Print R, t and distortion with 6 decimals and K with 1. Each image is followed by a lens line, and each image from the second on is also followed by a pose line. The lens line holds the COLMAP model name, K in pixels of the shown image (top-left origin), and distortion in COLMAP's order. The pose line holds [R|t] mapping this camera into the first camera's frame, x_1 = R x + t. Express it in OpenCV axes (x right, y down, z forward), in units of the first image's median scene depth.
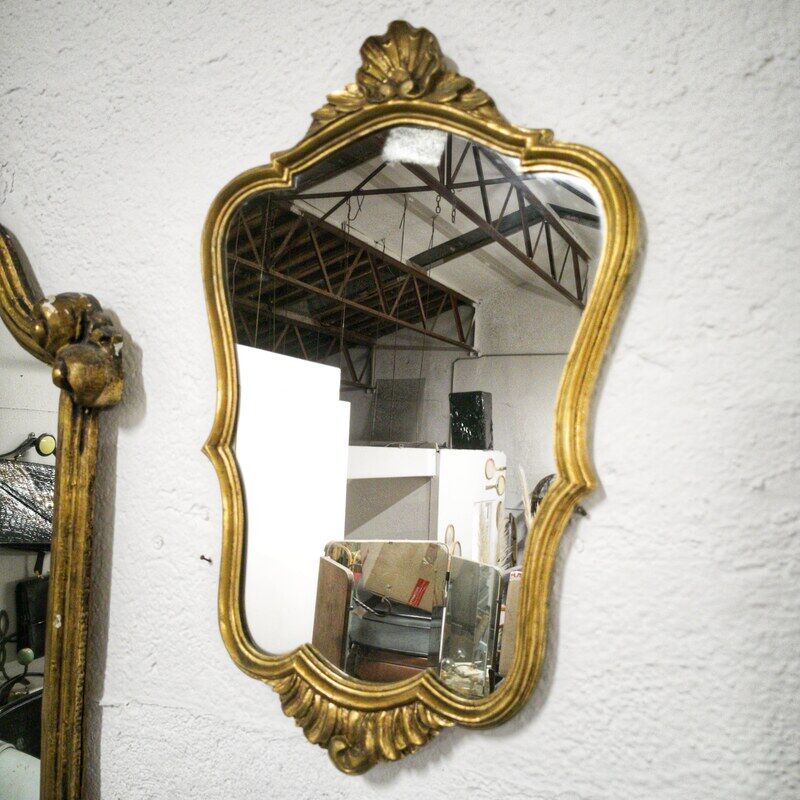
lens RADIAL K [[890.4, 0, 403.1], [0, 890.4, 385.3], [0, 0, 1]] dist [0.136326, -0.258815]
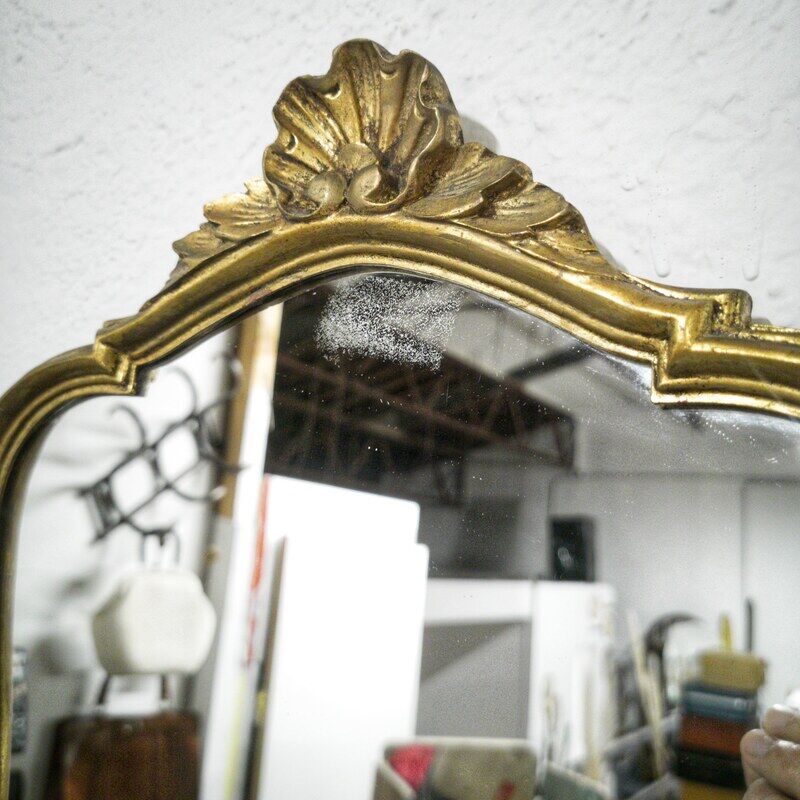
lens RADIAL K [[897.9, 0, 397.7], [0, 897.9, 323.0], [0, 0, 1]] dist [0.002197, 0.012300]
pose [[0.993120, 0.009103, -0.116746, 0.065737], [-0.030377, 0.982871, -0.181773, -0.189657], [0.113091, 0.184069, 0.976386, 0.598318]]
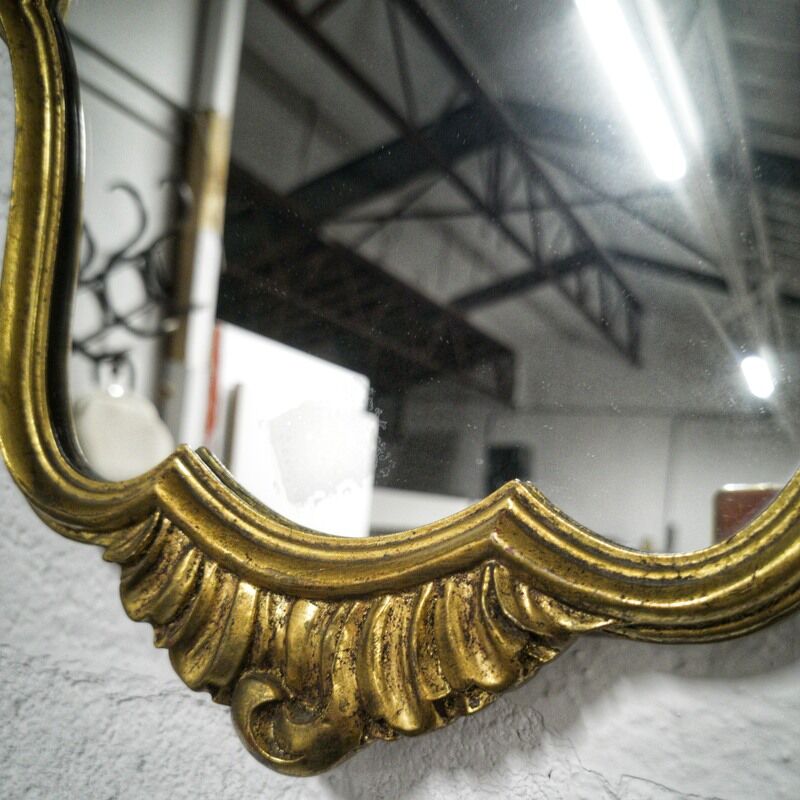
lens RADIAL K [[908.3, 0, 401.8], [0, 908.3, 504.0], [0, 0, 1]] dist [-0.003026, -0.001034]
pose [[0.998499, 0.043903, -0.032748, -0.006053], [-0.042334, 0.997990, 0.047165, 0.288111], [0.034753, -0.045708, 0.998350, 0.612280]]
